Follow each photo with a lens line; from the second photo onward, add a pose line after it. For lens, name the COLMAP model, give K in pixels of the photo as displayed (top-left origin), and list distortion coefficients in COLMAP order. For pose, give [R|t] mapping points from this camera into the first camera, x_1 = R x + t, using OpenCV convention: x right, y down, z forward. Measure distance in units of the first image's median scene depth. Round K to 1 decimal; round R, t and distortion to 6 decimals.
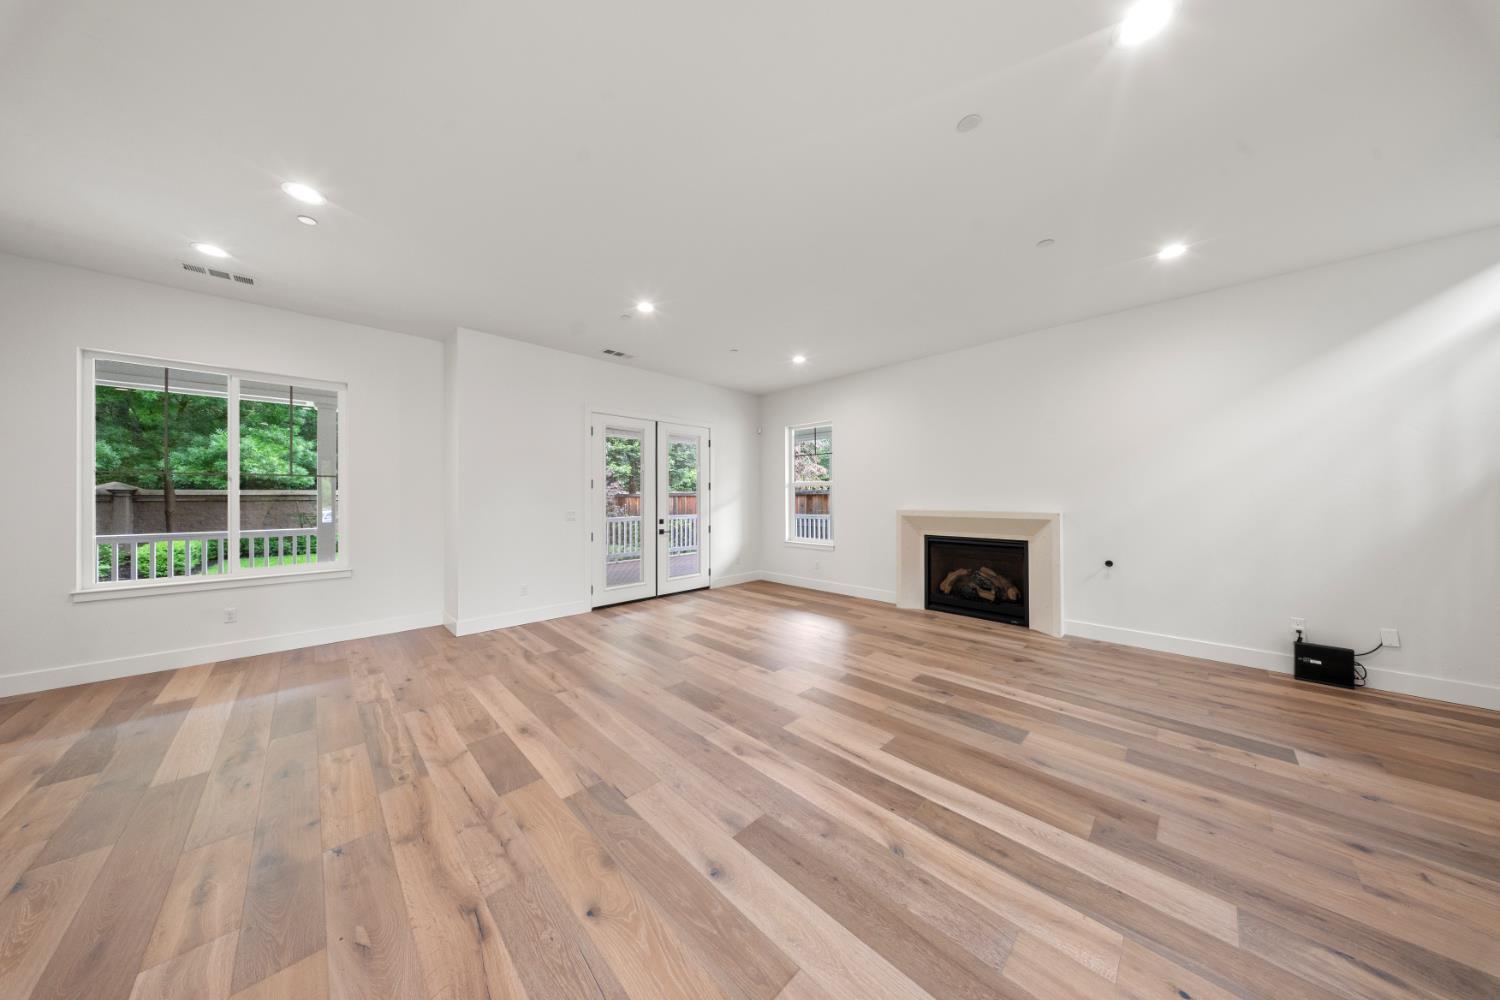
lens RADIAL K [[442.9, 0, 746.6], [0, 442.9, 498.7], [0, 0, 1]] dist [-0.000137, -0.001068]
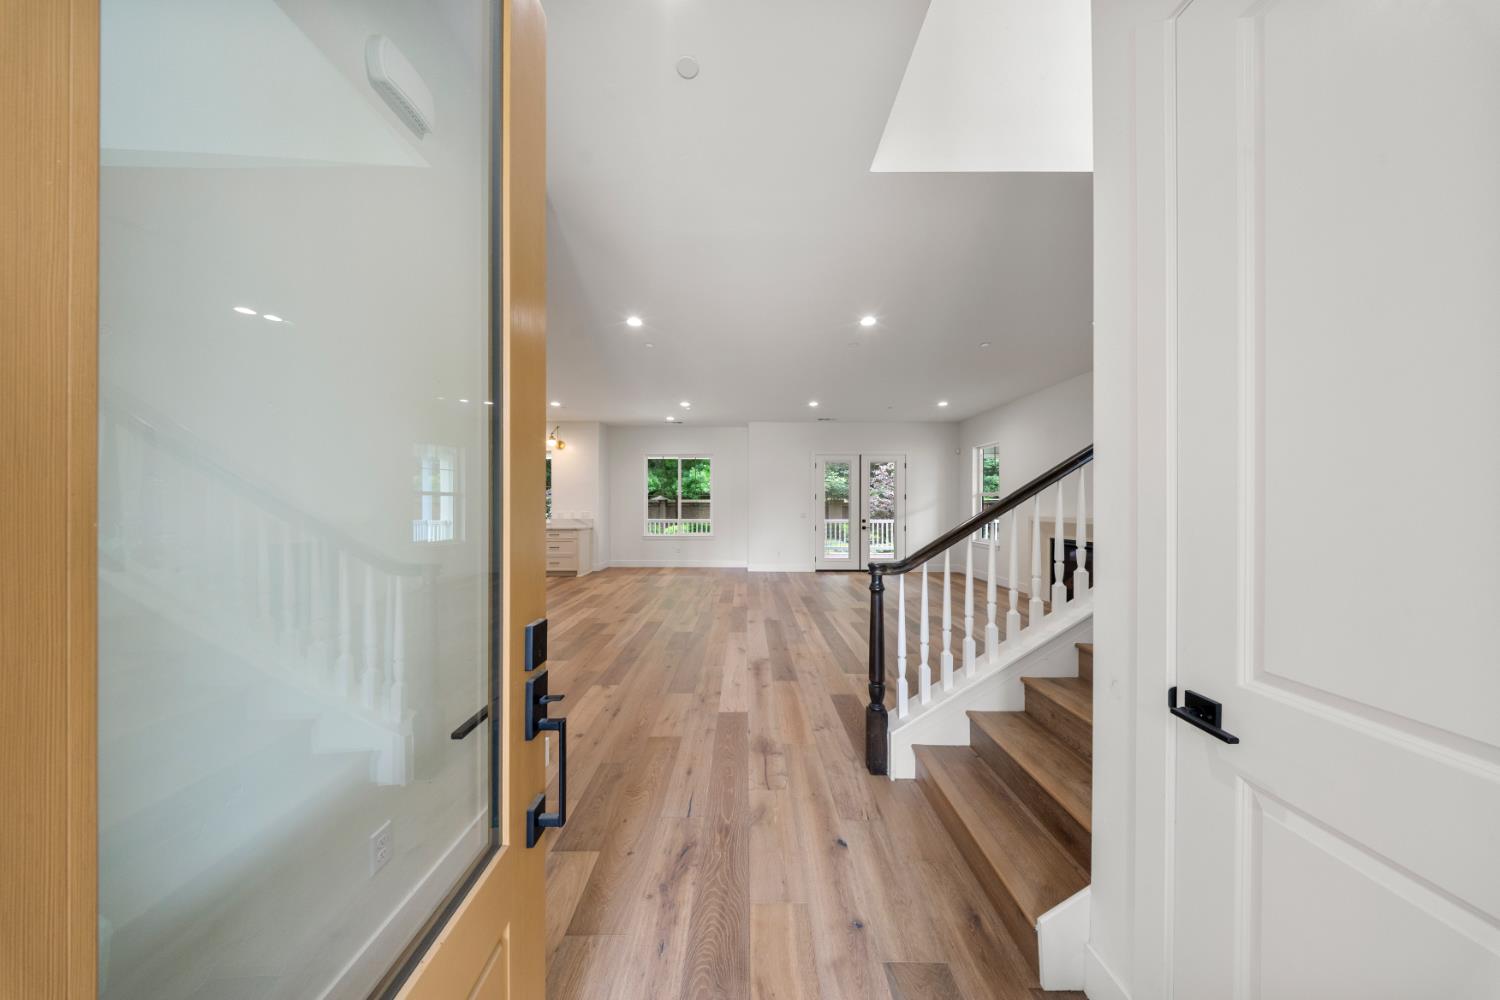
lens RADIAL K [[442.9, 0, 752.9], [0, 442.9, 510.6], [0, 0, 1]] dist [-0.000137, -0.001068]
pose [[0.722566, 0.013392, -0.691172, 0.950298], [-0.005727, 0.999894, 0.013387, -0.003049], [0.691278, -0.005715, 0.722566, -0.577659]]
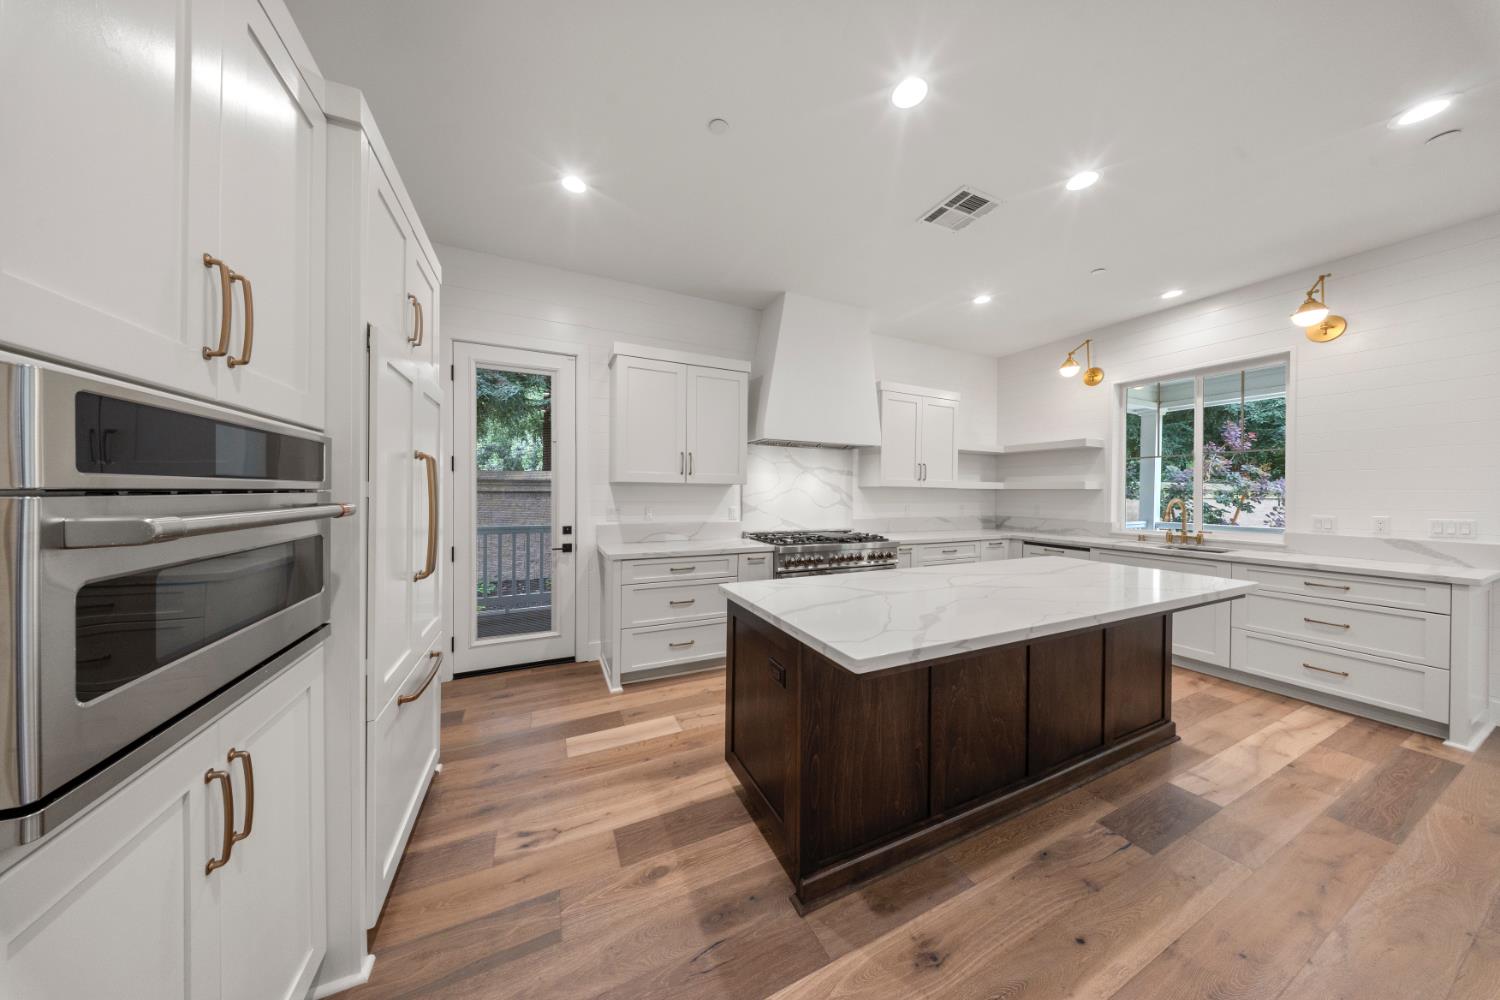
lens RADIAL K [[442.9, 0, 747.4], [0, 442.9, 494.1], [0, 0, 1]] dist [-0.000137, -0.001068]
pose [[-0.334215, 0.004699, -0.942485, -0.320306], [-0.012997, 0.999870, 0.009594, 0.006563], [0.942407, 0.015455, -0.334110, -0.320317]]
